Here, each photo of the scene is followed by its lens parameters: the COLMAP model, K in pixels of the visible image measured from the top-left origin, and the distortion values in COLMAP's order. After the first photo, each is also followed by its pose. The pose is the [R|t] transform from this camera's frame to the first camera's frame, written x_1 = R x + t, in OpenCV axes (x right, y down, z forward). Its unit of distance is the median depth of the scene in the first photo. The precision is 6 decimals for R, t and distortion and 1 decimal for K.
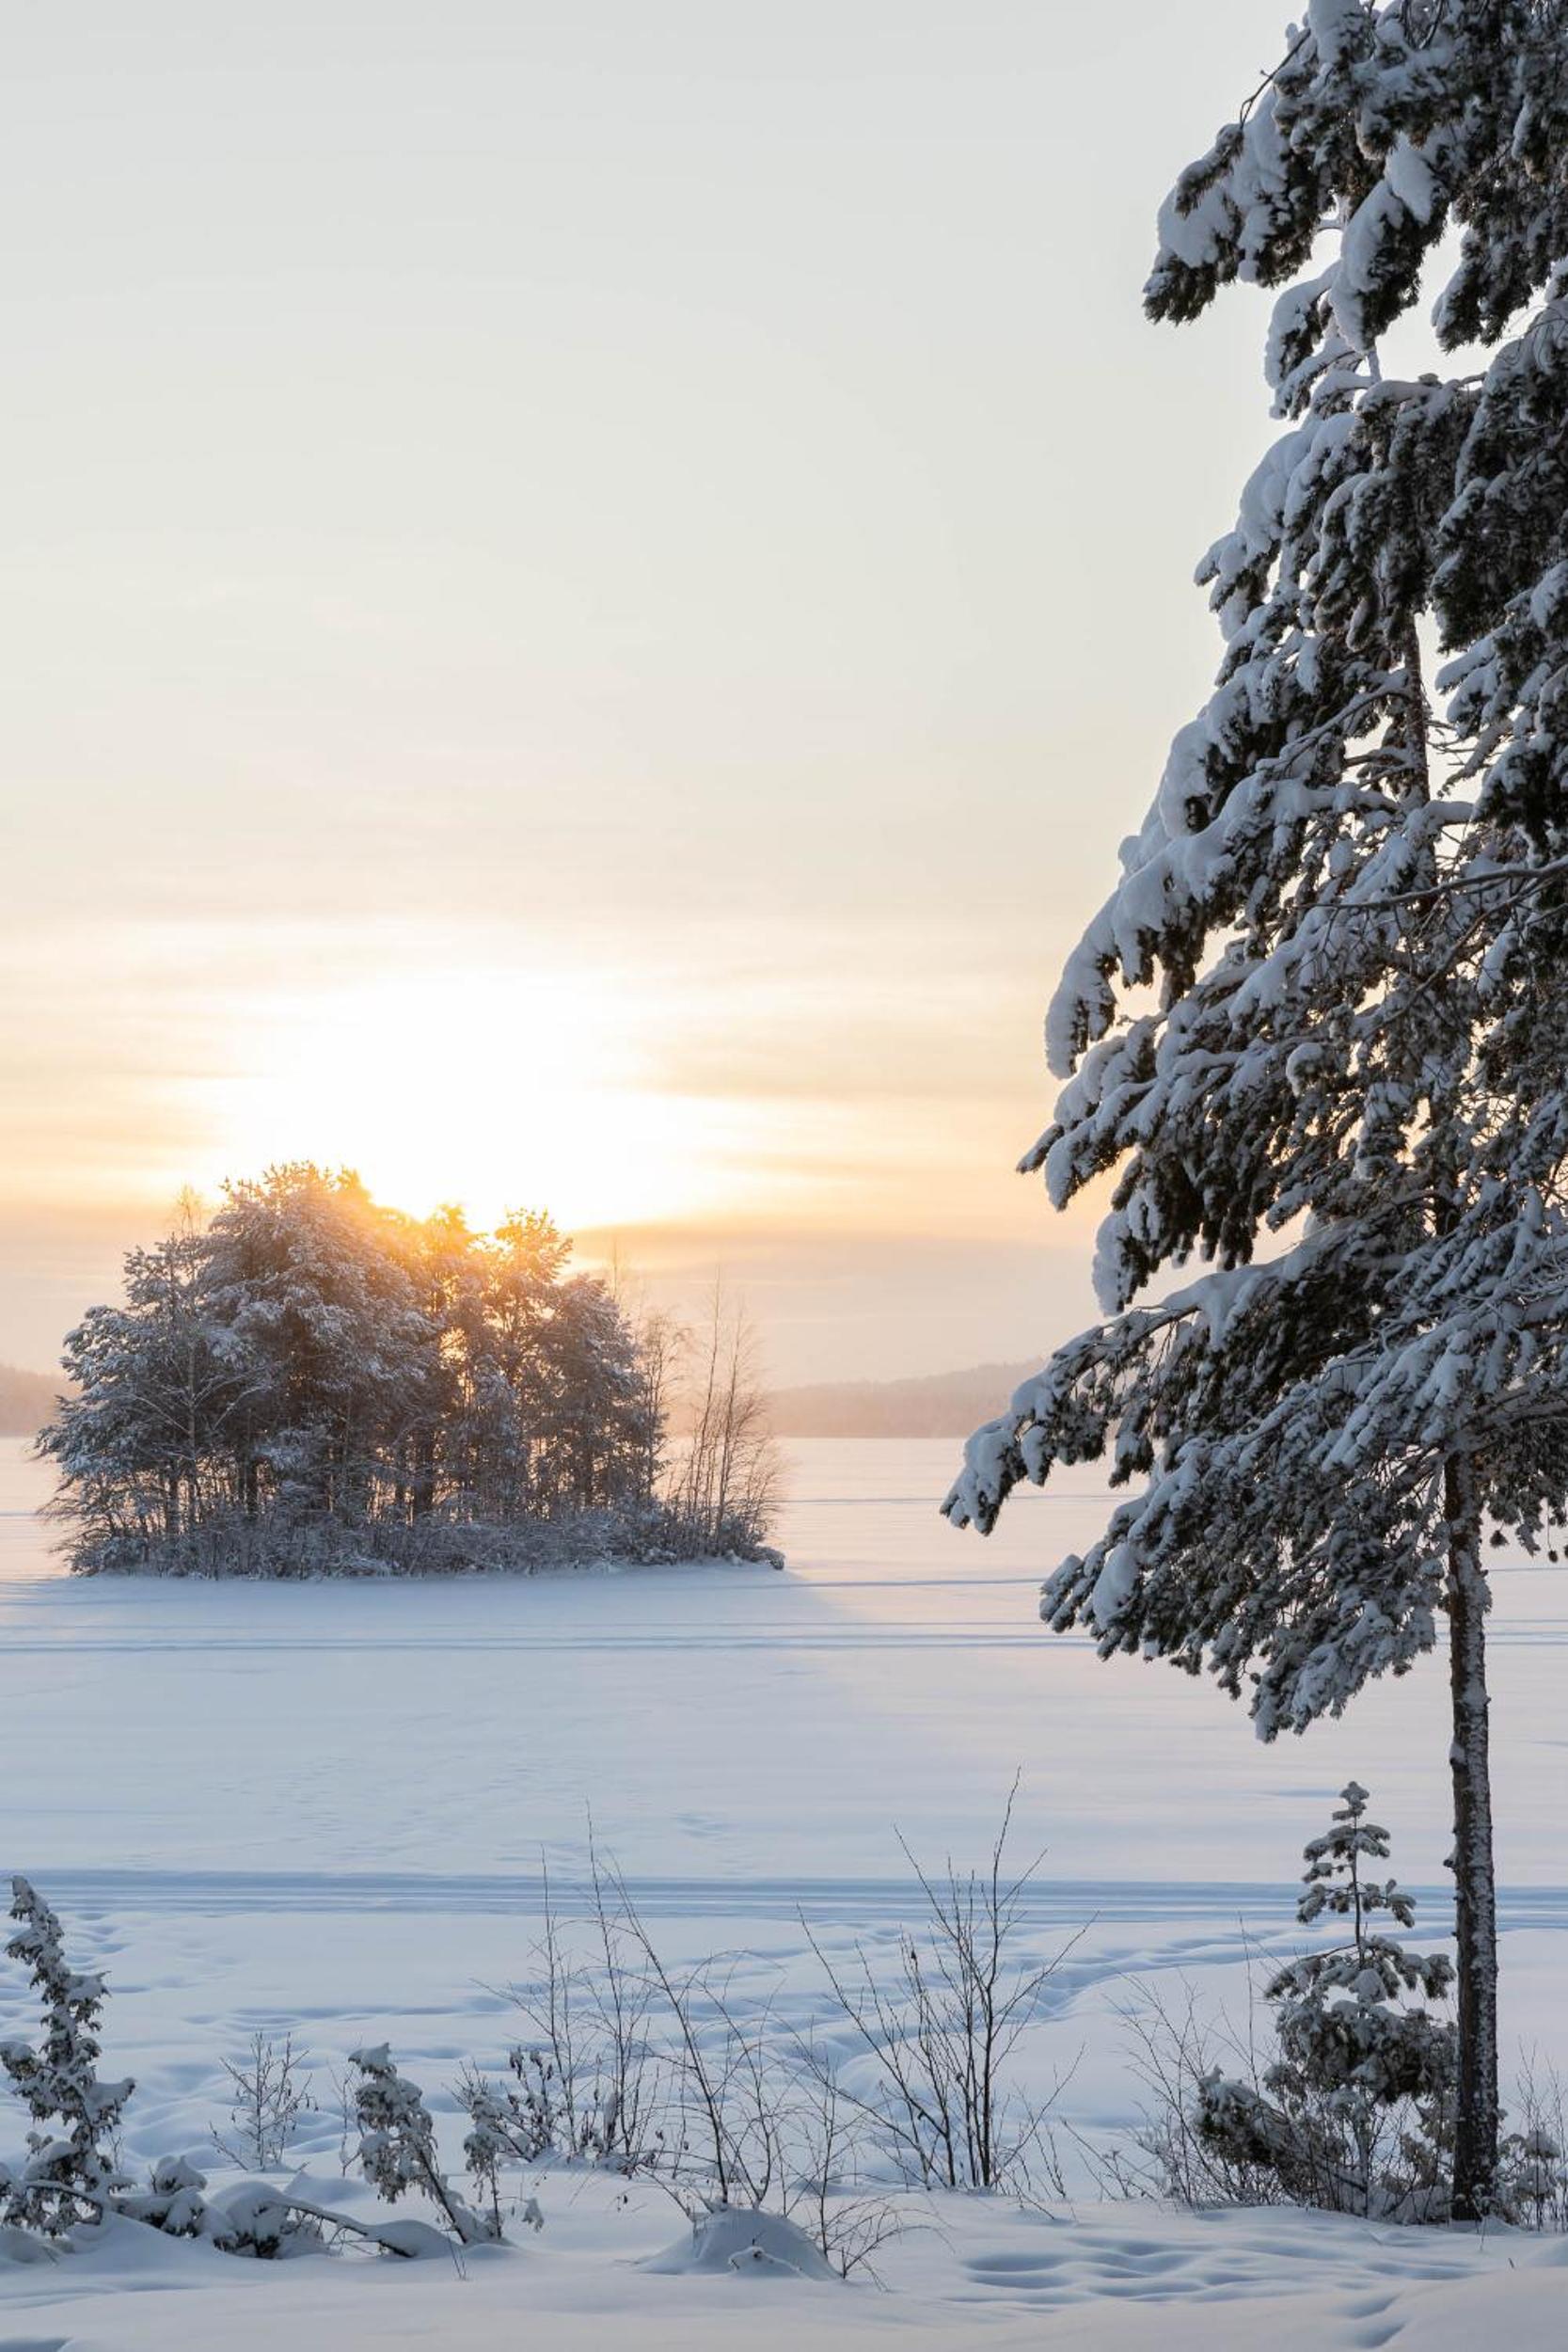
lens RADIAL K [[3653.7, 0, 784.6], [0, 3653.7, 1337.2], [0, 0, 1]] dist [0.000556, 0.019187]
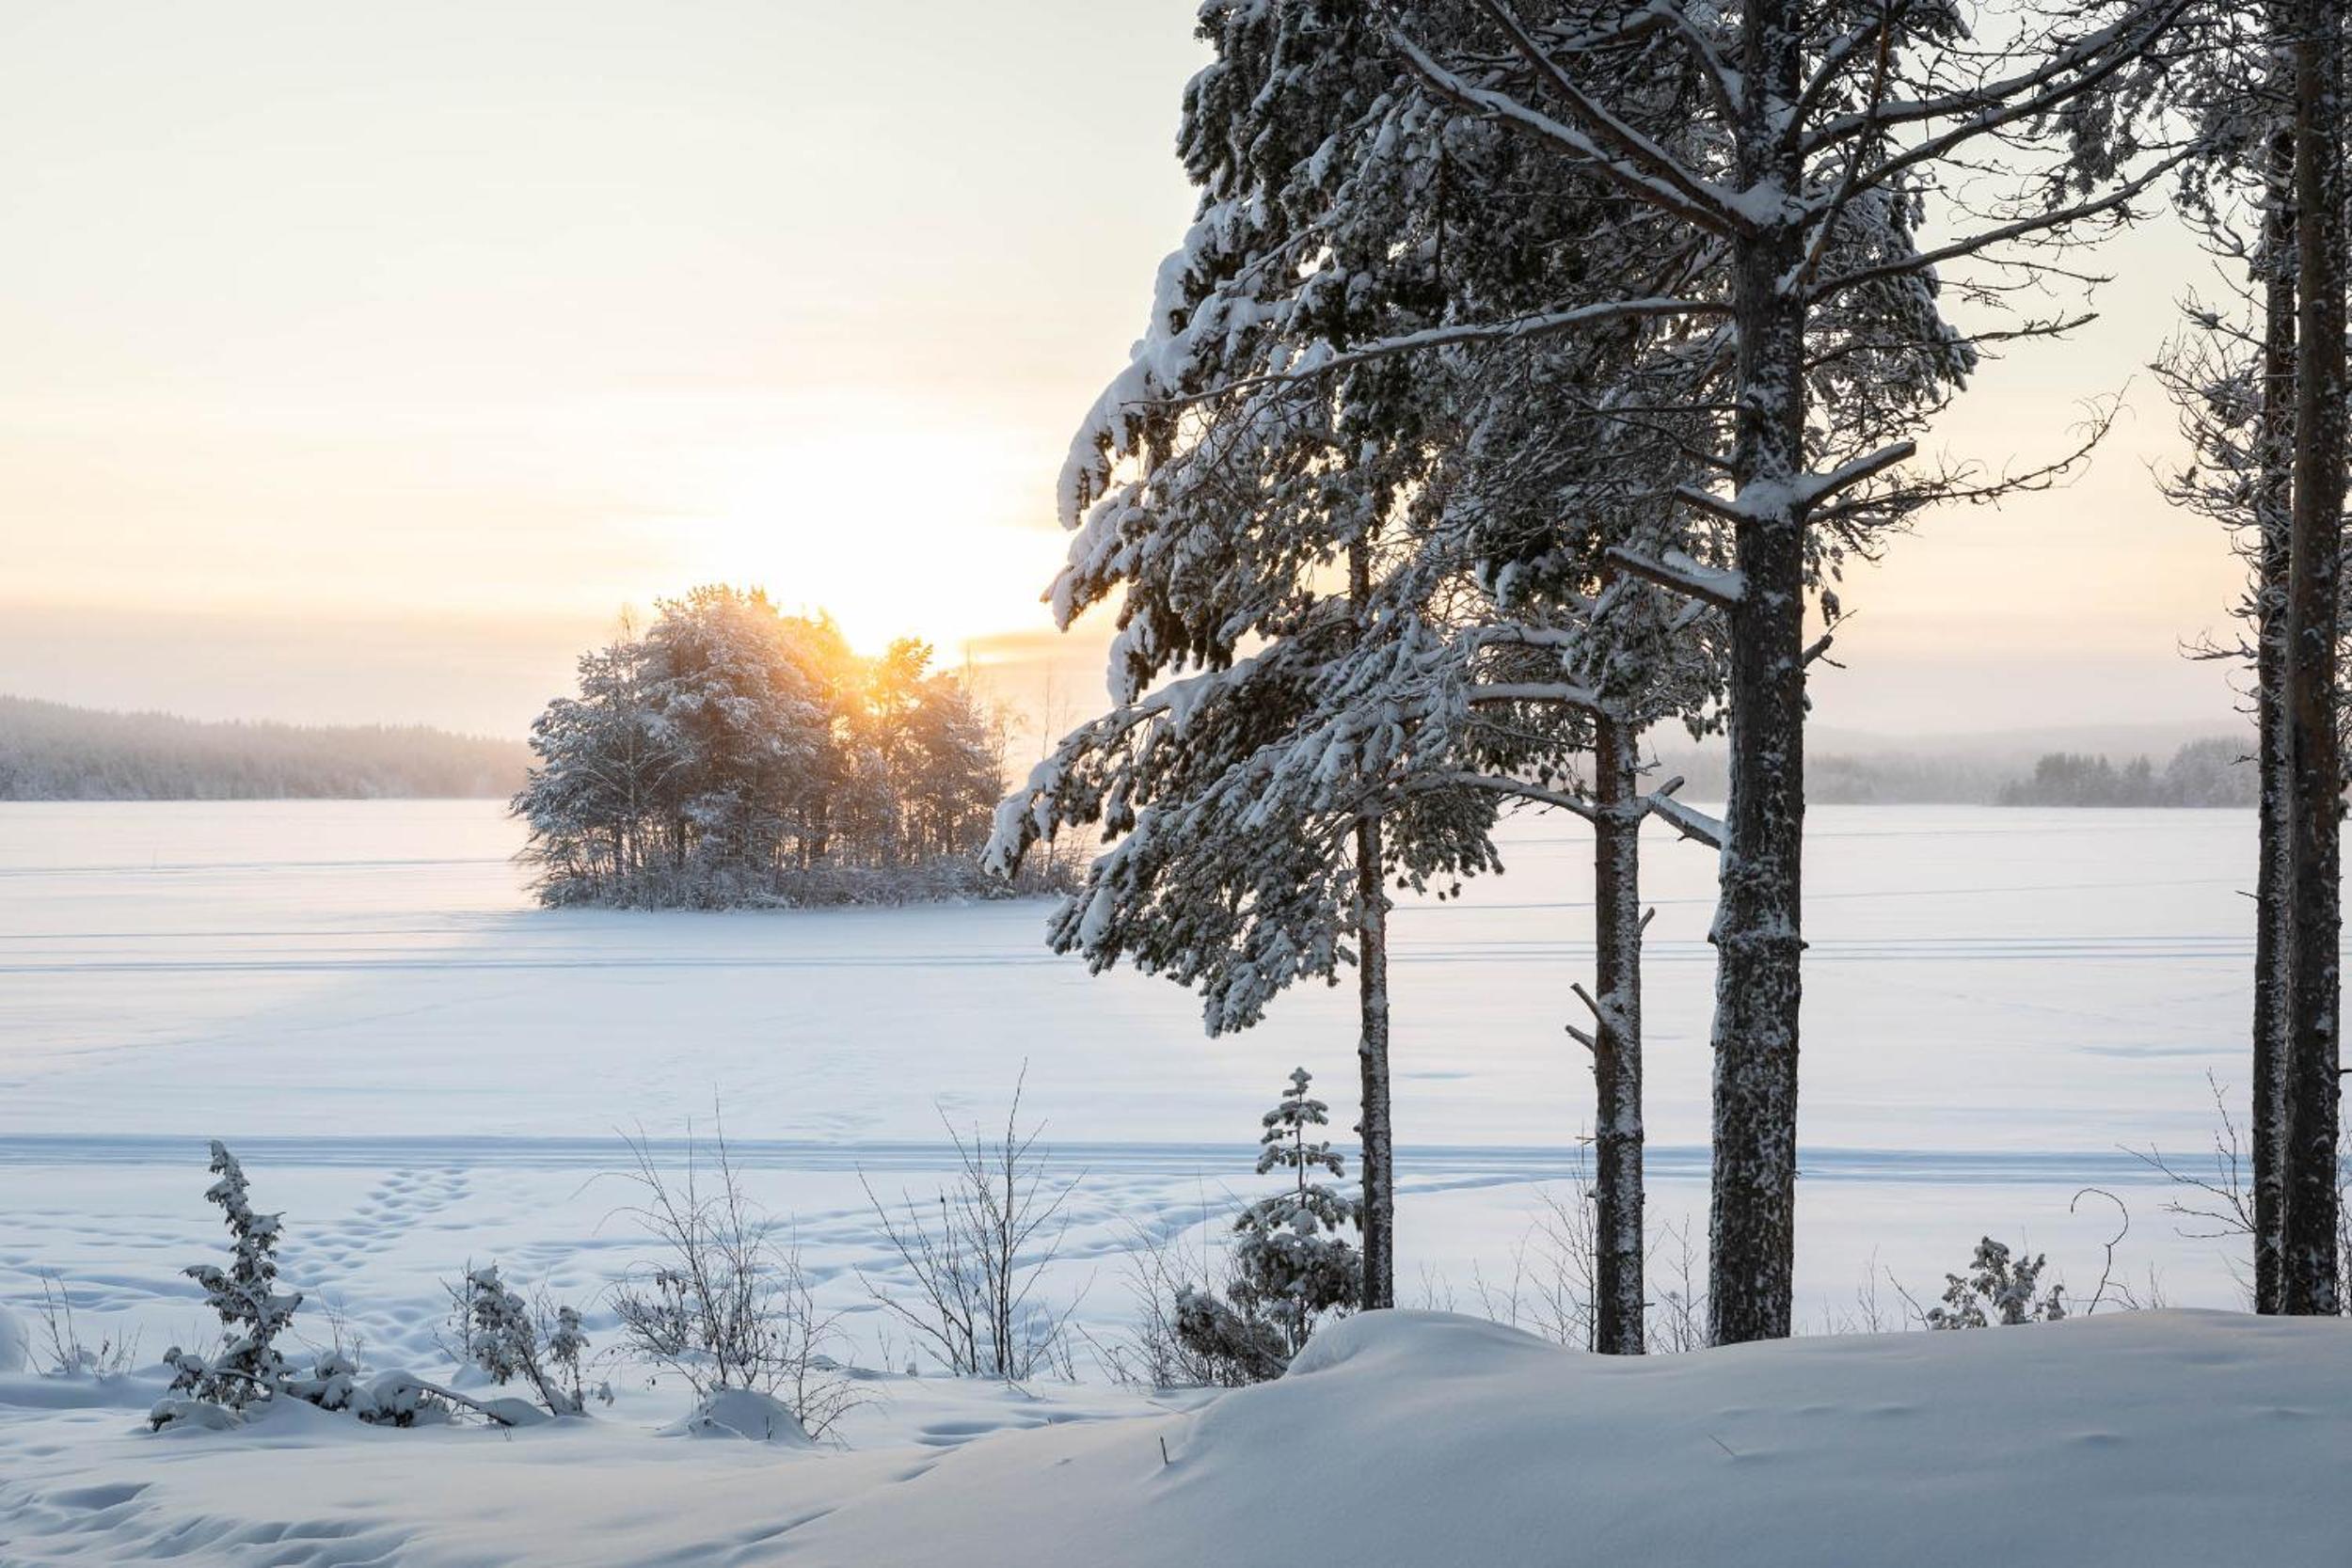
lens RADIAL K [[2889.3, 0, 1270.9], [0, 2889.3, 868.0], [0, 0, 1]] dist [0.015603, -0.062237]
pose [[0.999998, -0.001677, 0.001423, 0.147335], [0.001600, 0.998623, 0.052442, -0.004407], [-0.001509, -0.052439, 0.998623, -0.032984]]
